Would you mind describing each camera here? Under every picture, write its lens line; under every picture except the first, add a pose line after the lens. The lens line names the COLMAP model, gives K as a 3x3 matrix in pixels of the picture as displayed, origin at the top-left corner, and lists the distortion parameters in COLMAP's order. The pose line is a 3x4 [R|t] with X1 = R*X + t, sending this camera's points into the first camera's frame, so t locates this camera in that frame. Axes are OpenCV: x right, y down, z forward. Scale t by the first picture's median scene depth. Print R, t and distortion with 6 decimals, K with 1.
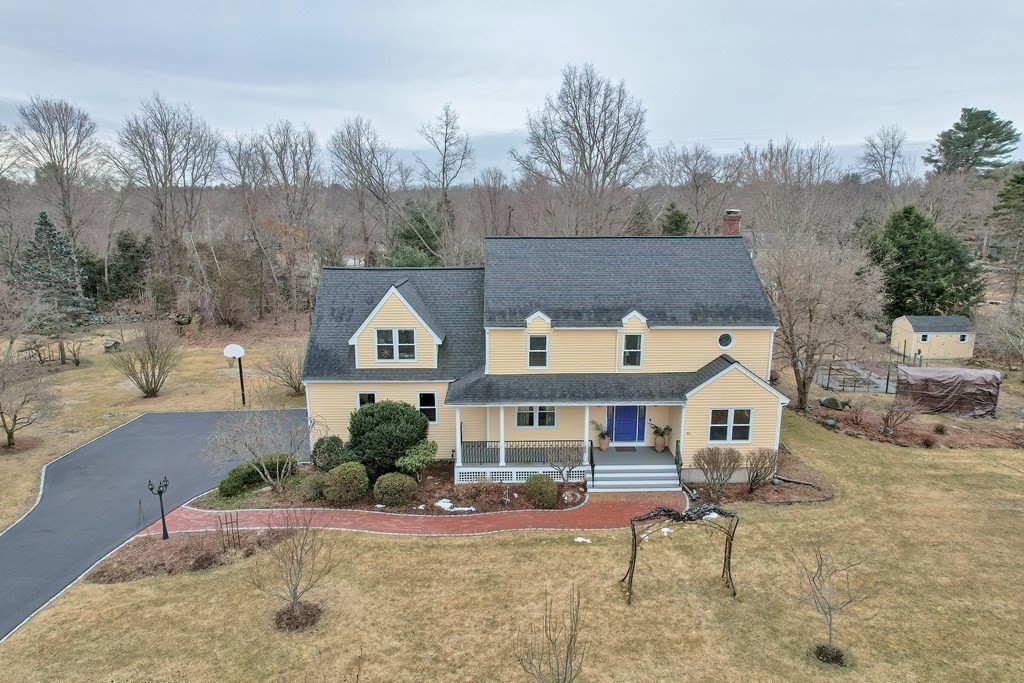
lens RADIAL K [[657.4, 0, 512.0], [0, 657.4, 341.5], [0, 0, 1]] dist [-0.019443, 0.004146]
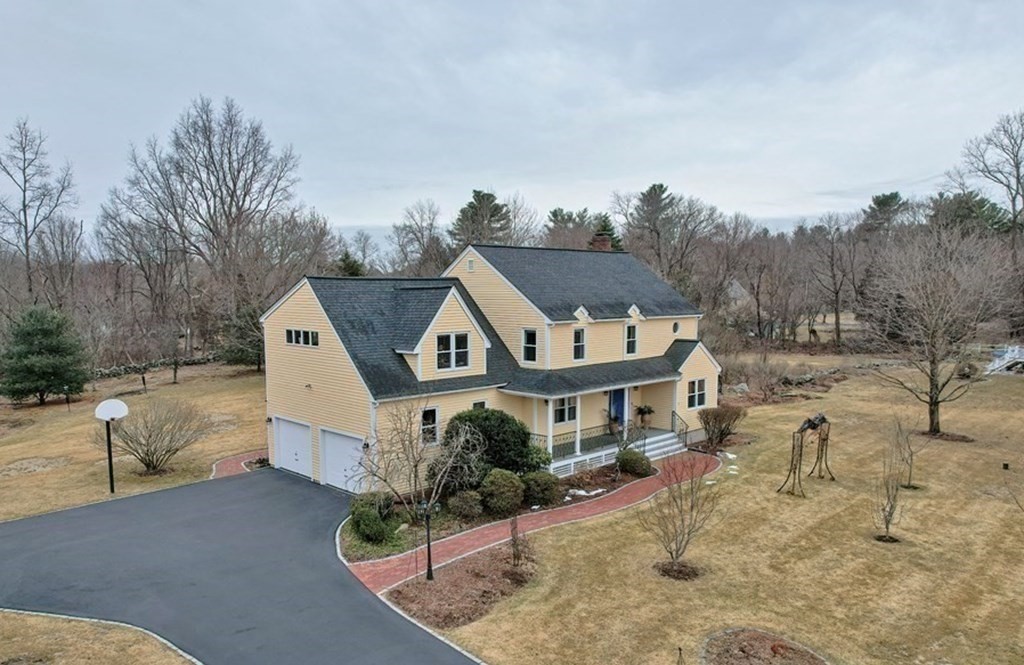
lens RADIAL K [[734.3, 0, 511.7], [0, 734.3, 362.0], [0, 0, 1]] dist [-0.026455, -0.000050]
pose [[0.727381, -0.073435, 0.682294, -0.839310], [0.144772, 0.988302, -0.047968, 0.082835], [-0.670789, 0.133668, 0.729503, 0.210116]]
